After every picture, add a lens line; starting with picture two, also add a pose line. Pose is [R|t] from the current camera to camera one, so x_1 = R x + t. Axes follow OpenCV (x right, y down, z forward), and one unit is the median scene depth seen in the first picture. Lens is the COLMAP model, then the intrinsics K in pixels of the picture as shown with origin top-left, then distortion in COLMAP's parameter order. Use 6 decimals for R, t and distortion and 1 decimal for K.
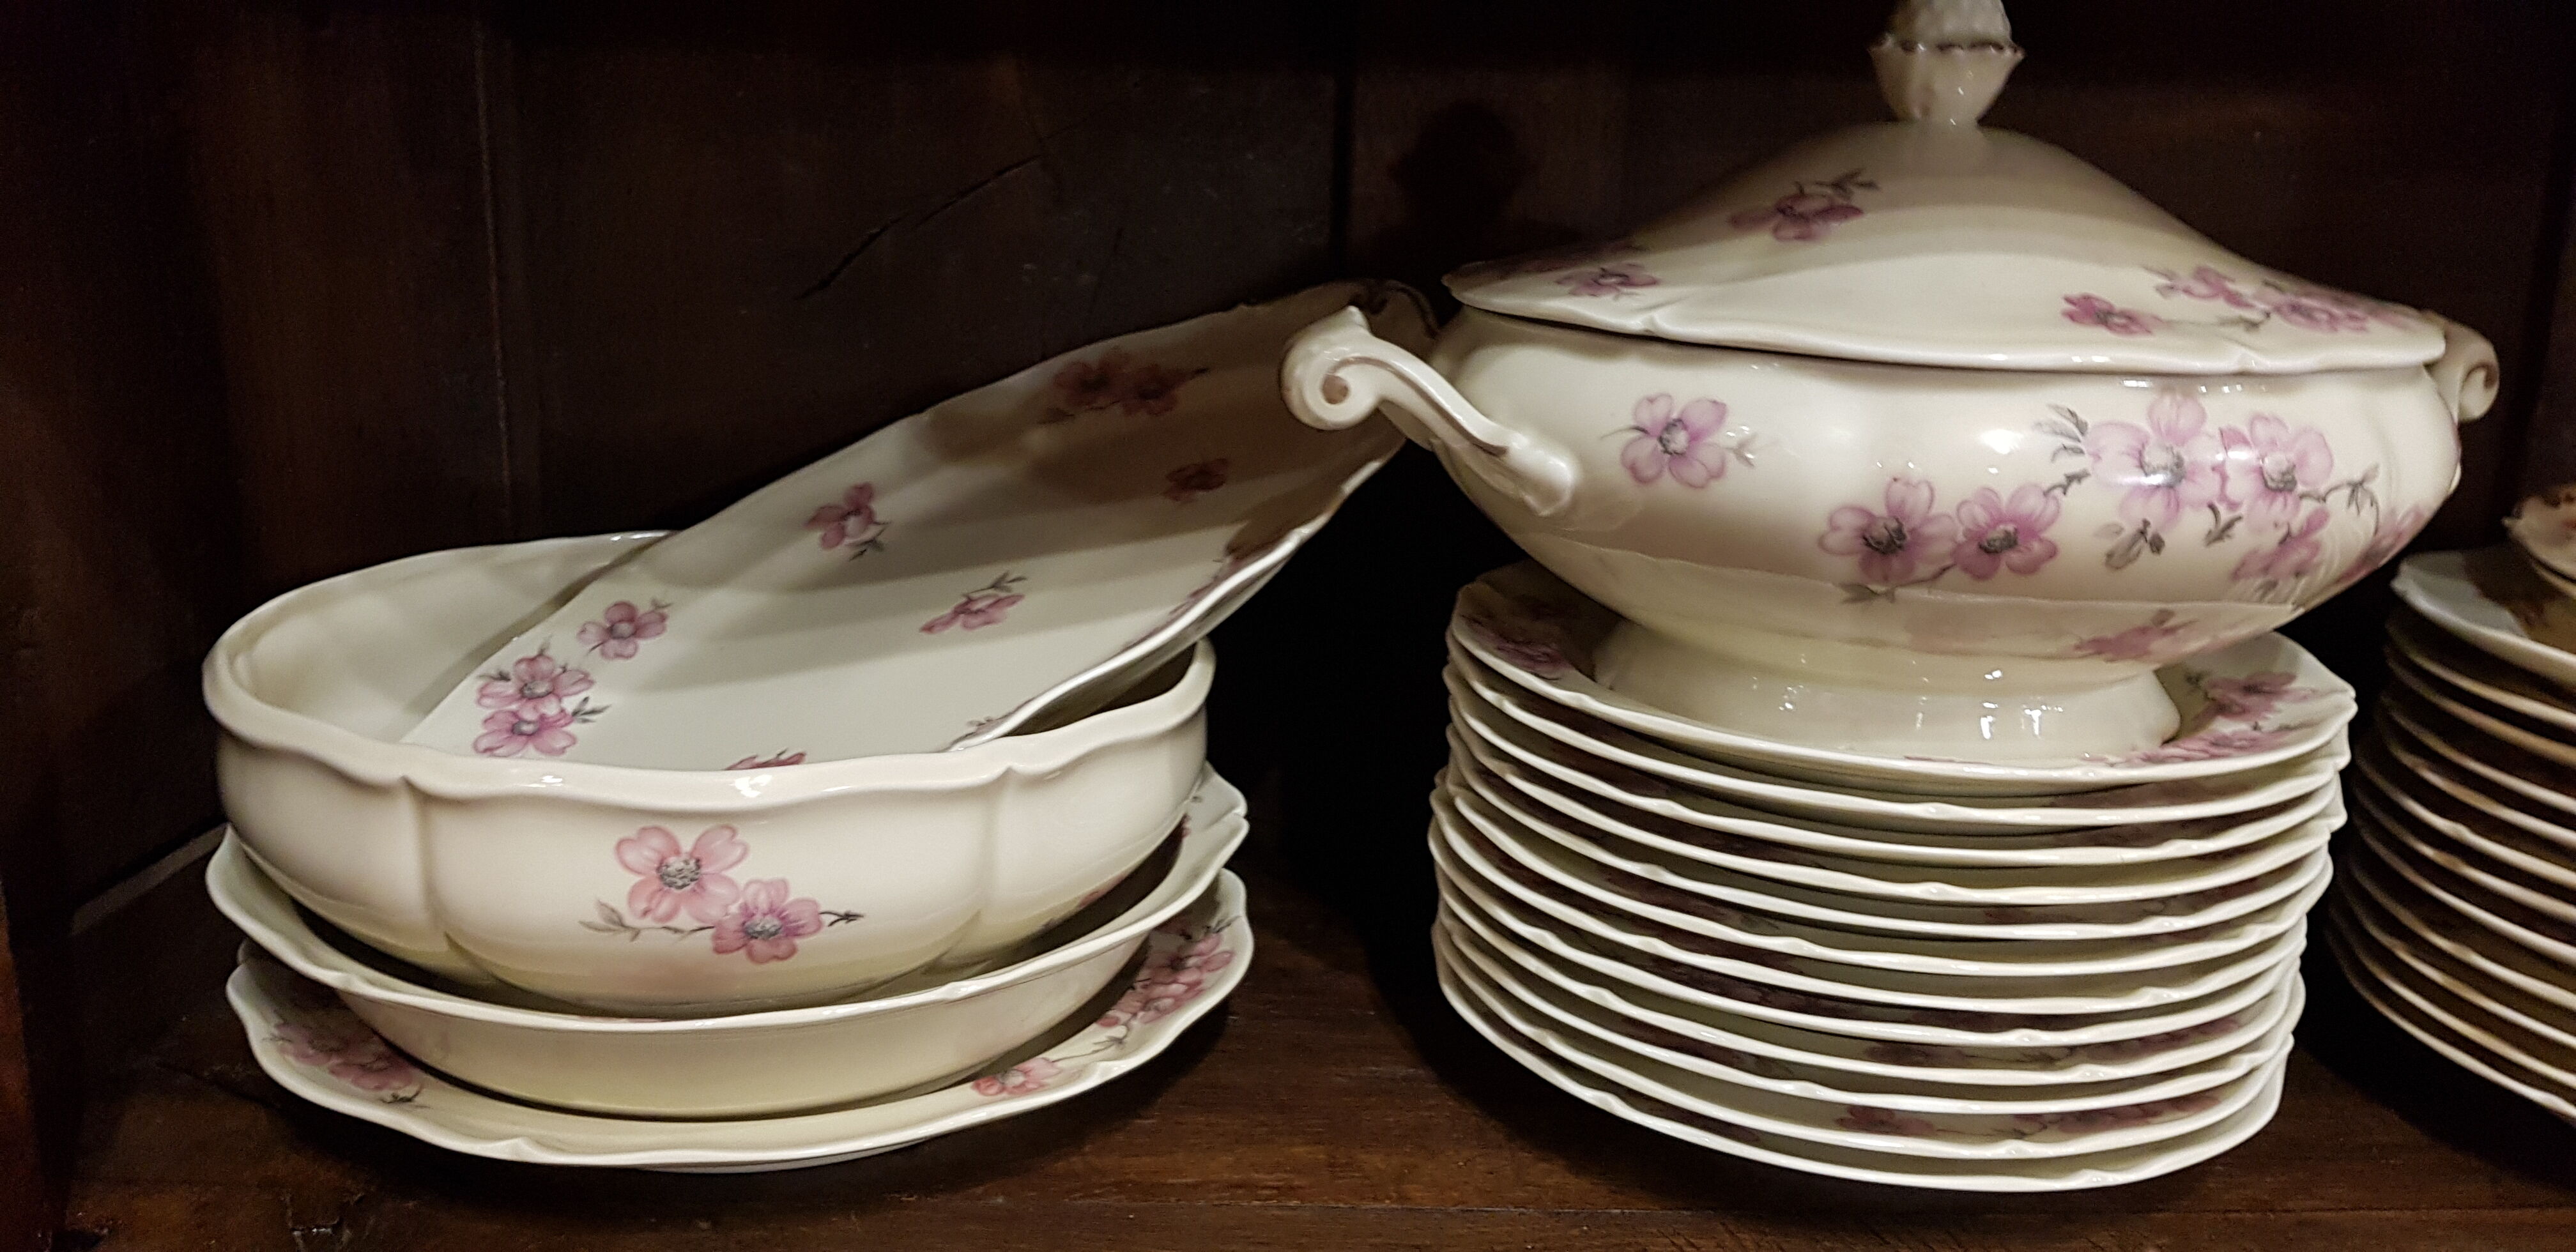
lens RADIAL K [[2080.6, 0, 1288.0], [0, 2080.6, 626.0], [0, 0, 1]] dist [0.069879, -0.147930]
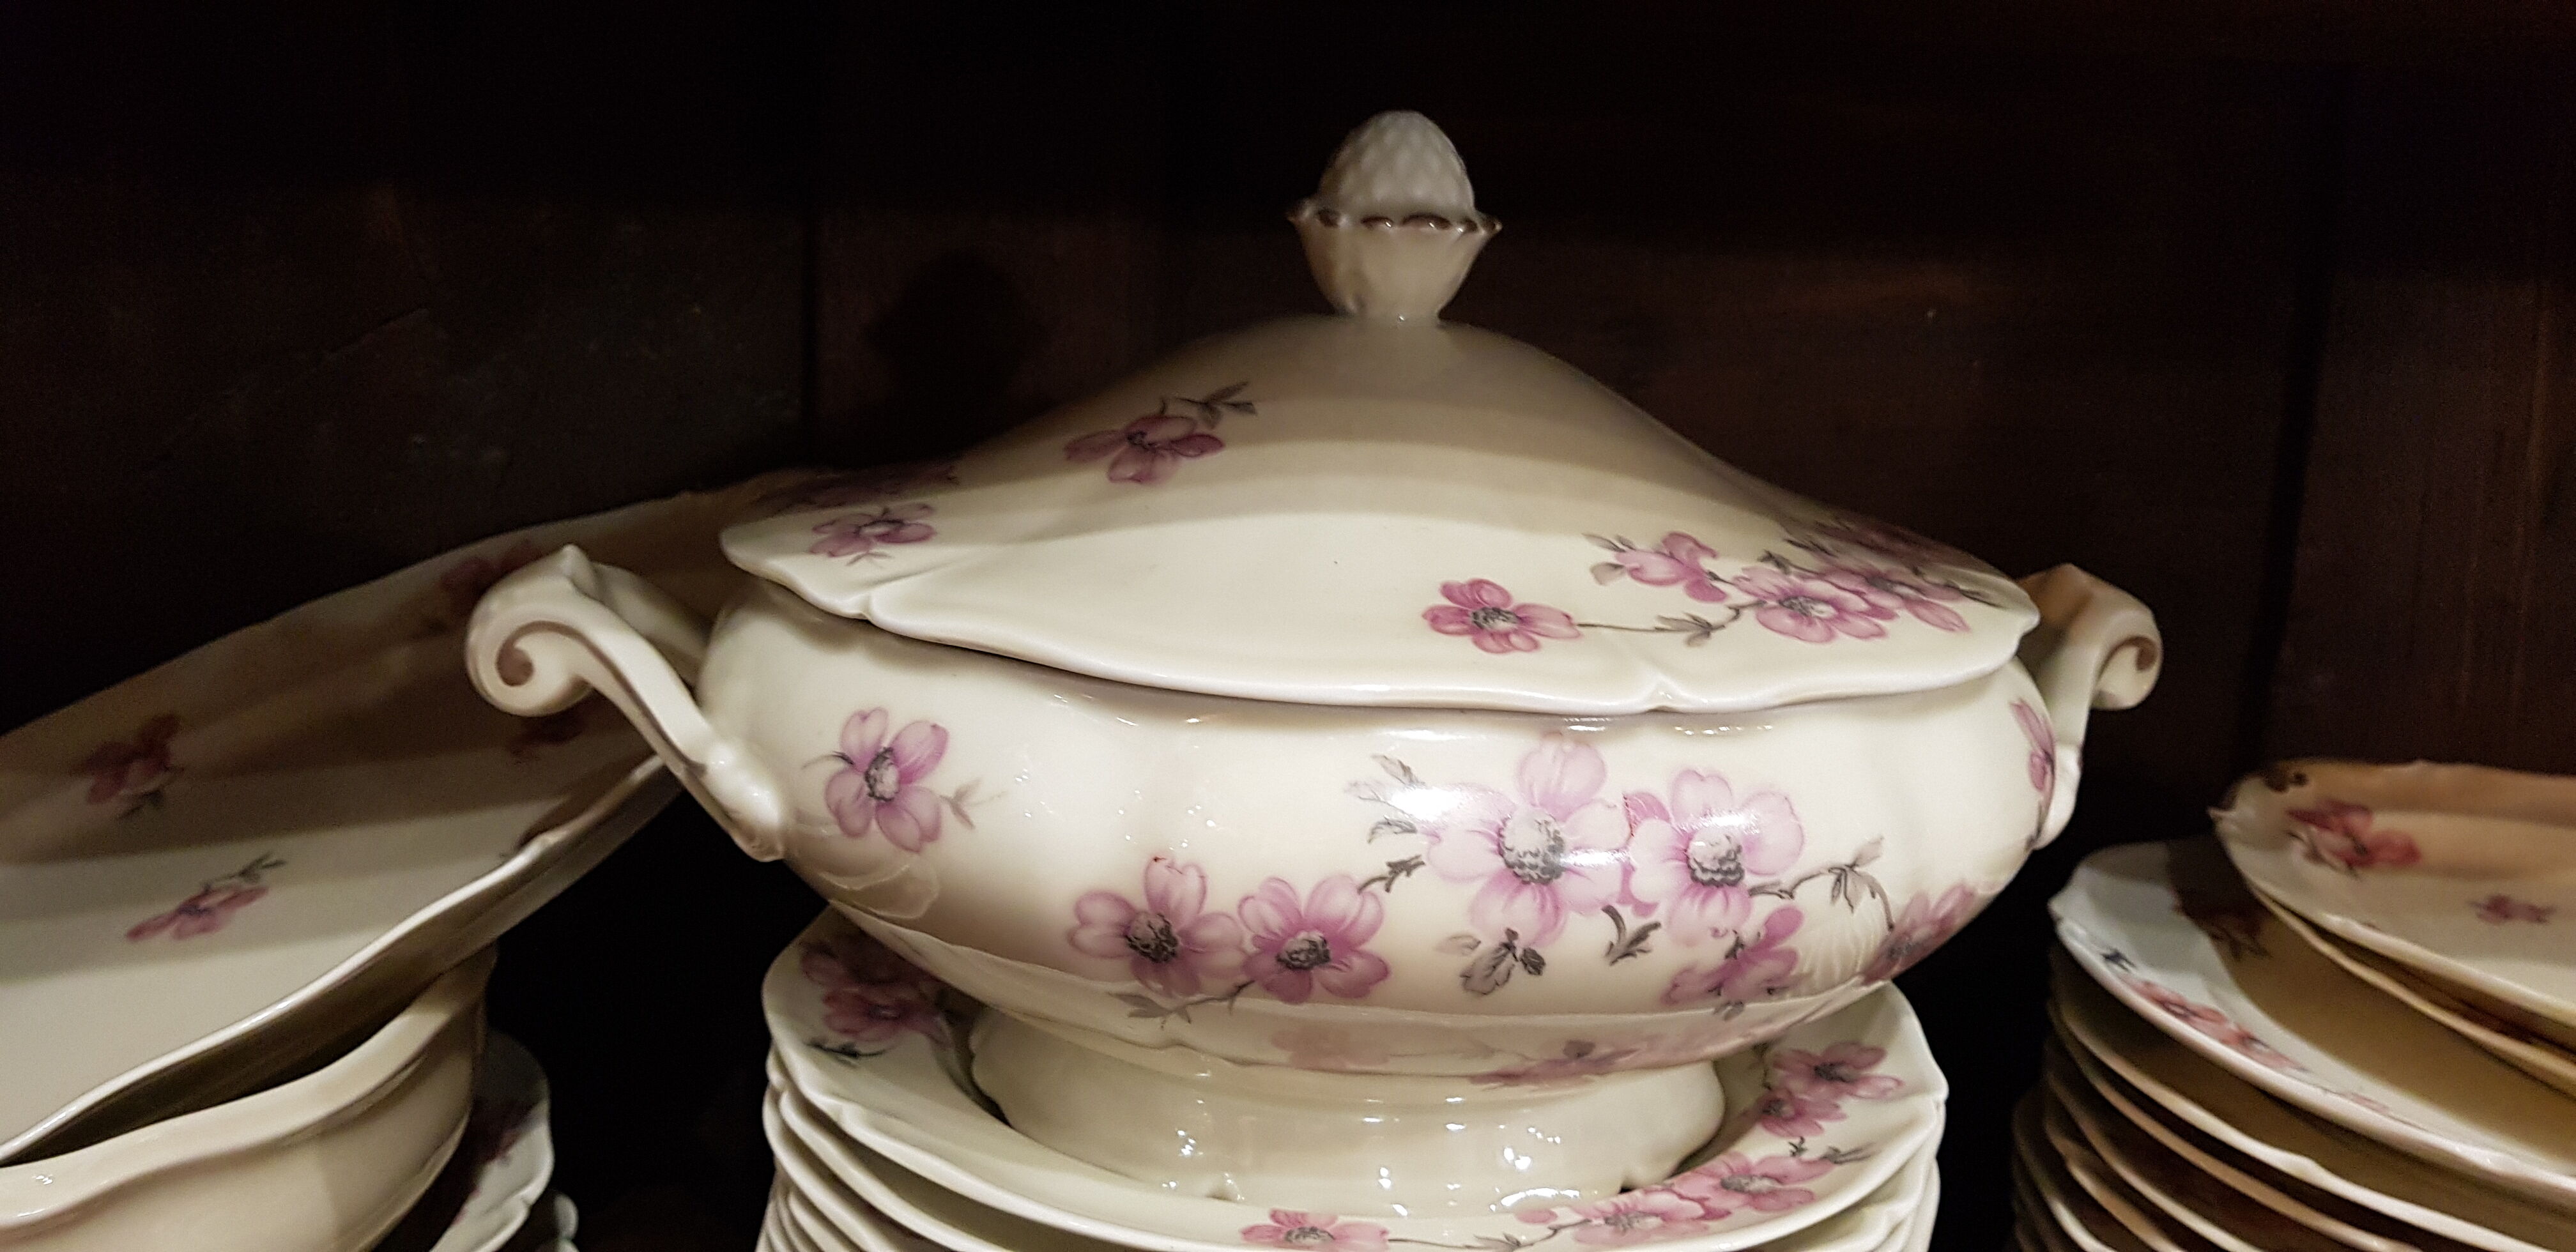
lens RADIAL K [[2058.8, 0, 1290.9], [0, 2058.8, 593.1], [0, 0, 1]] dist [0.121309, -0.230371]
pose [[0.999617, 0.017742, 0.021246, 0.294313], [-0.016443, 0.998073, -0.059832, -0.108050], [-0.022267, 0.059460, 0.997982, 0.299118]]
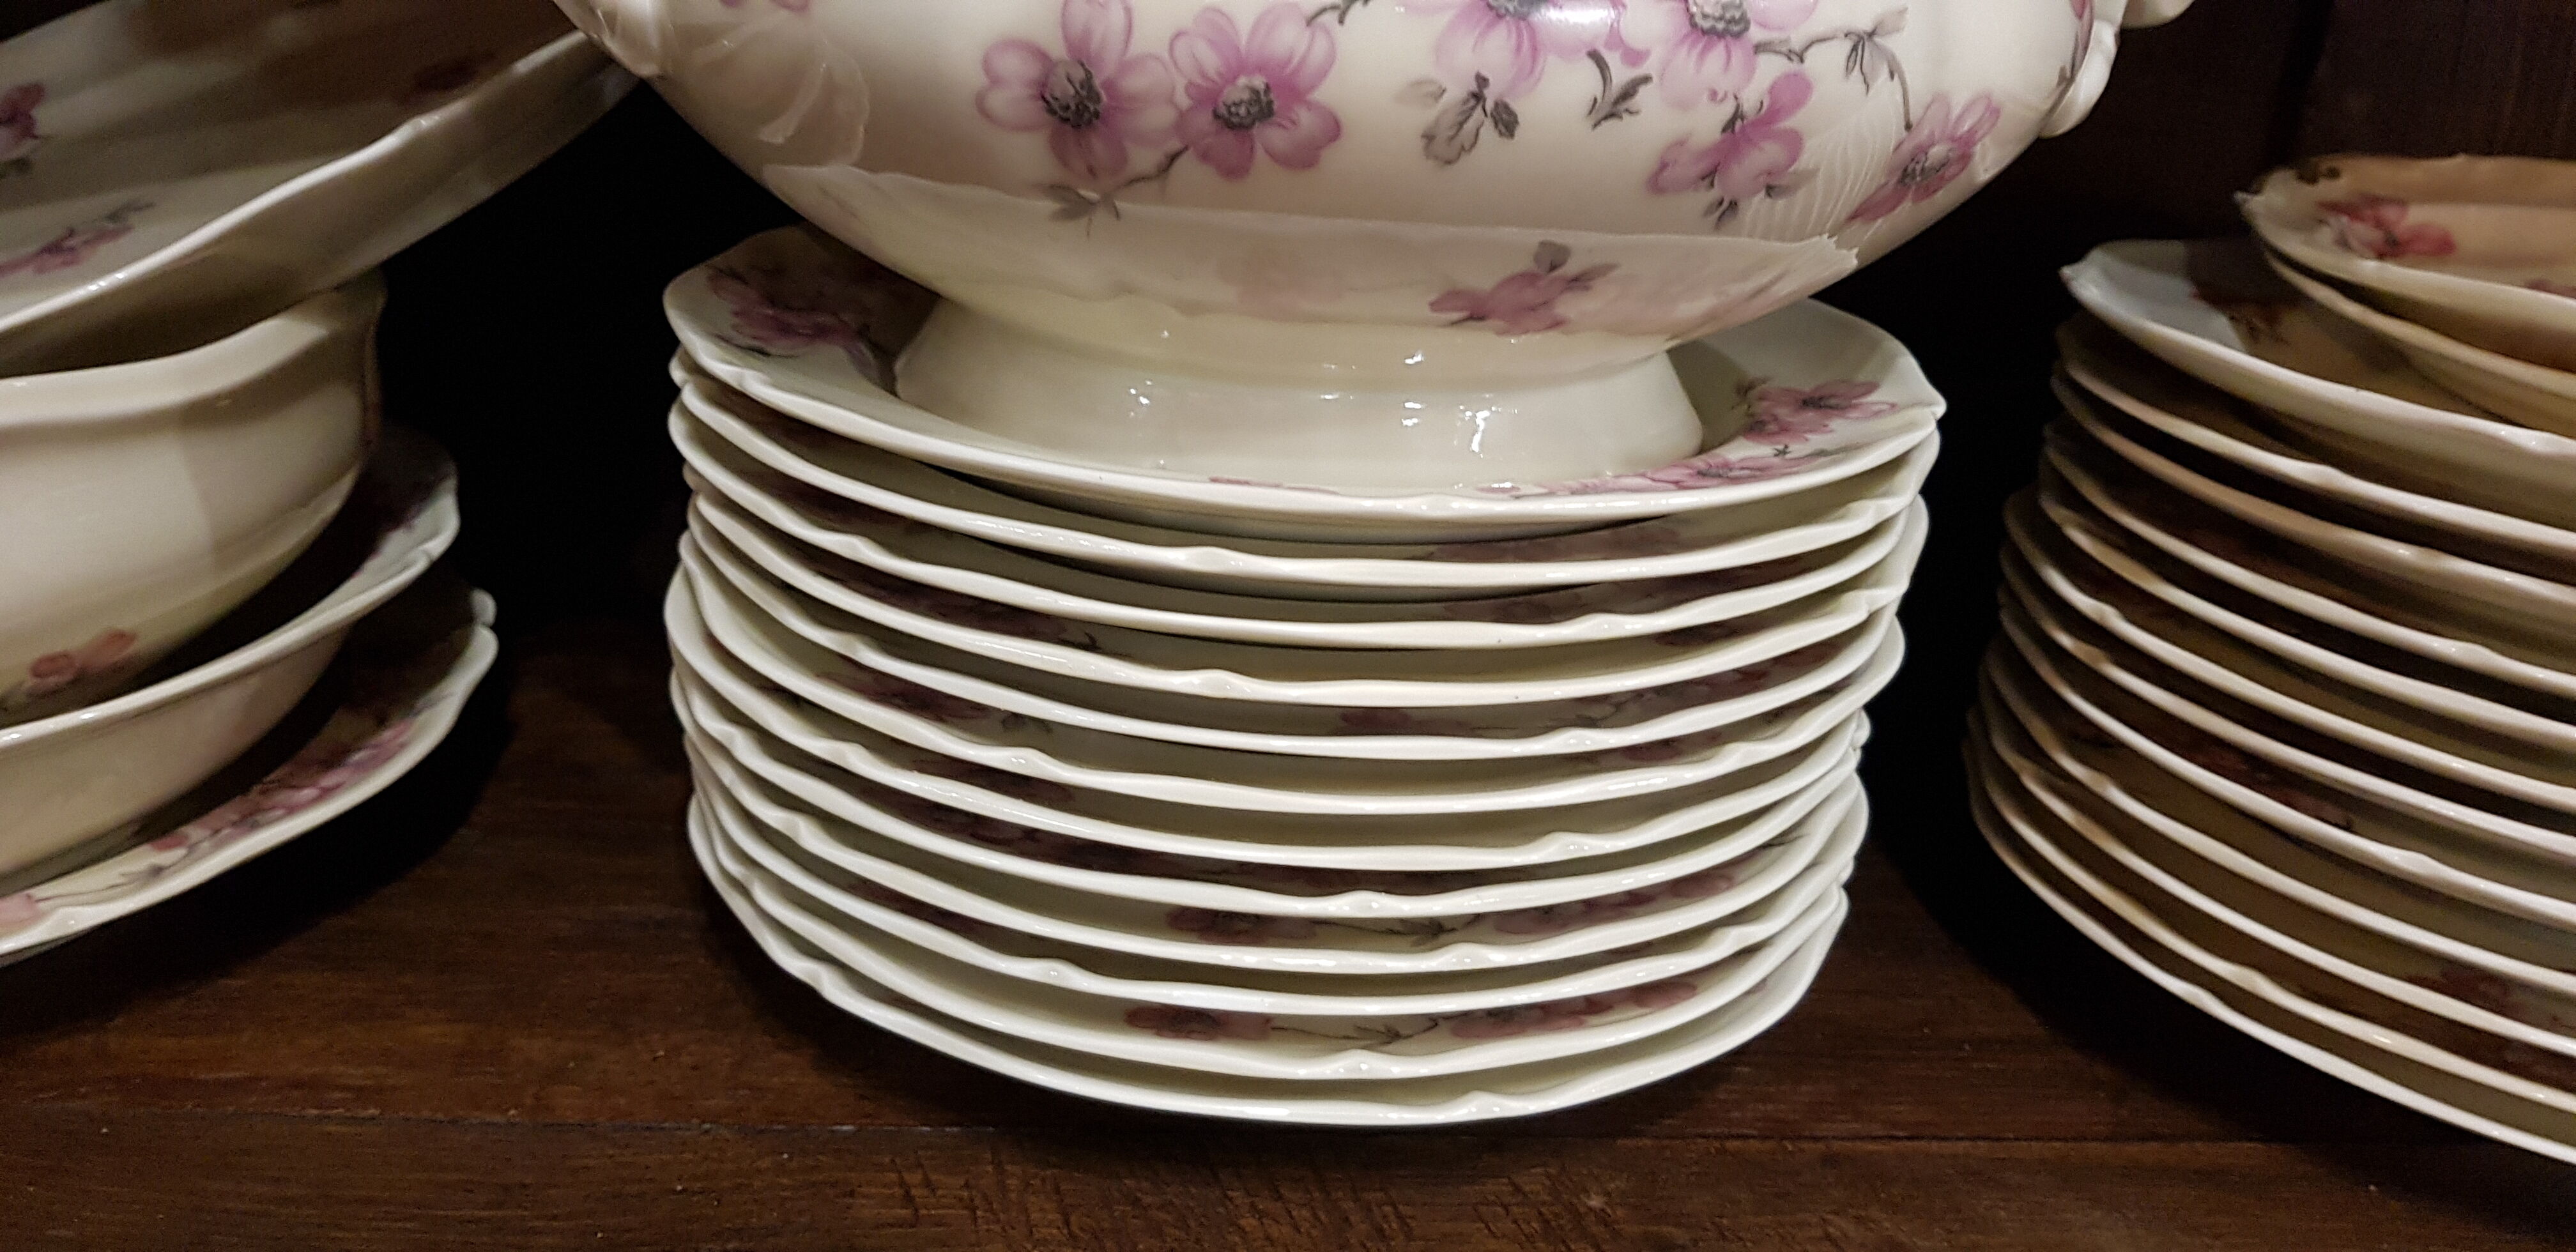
lens RADIAL K [[2058.8, 0, 1290.9], [0, 2058.8, 593.1], [0, 0, 1]] dist [0.121309, -0.230371]
pose [[0.999077, 0.025265, 0.034751, 0.309794], [-0.028510, 0.994943, 0.096311, 0.037021], [-0.032142, -0.097213, 0.994744, 0.369186]]
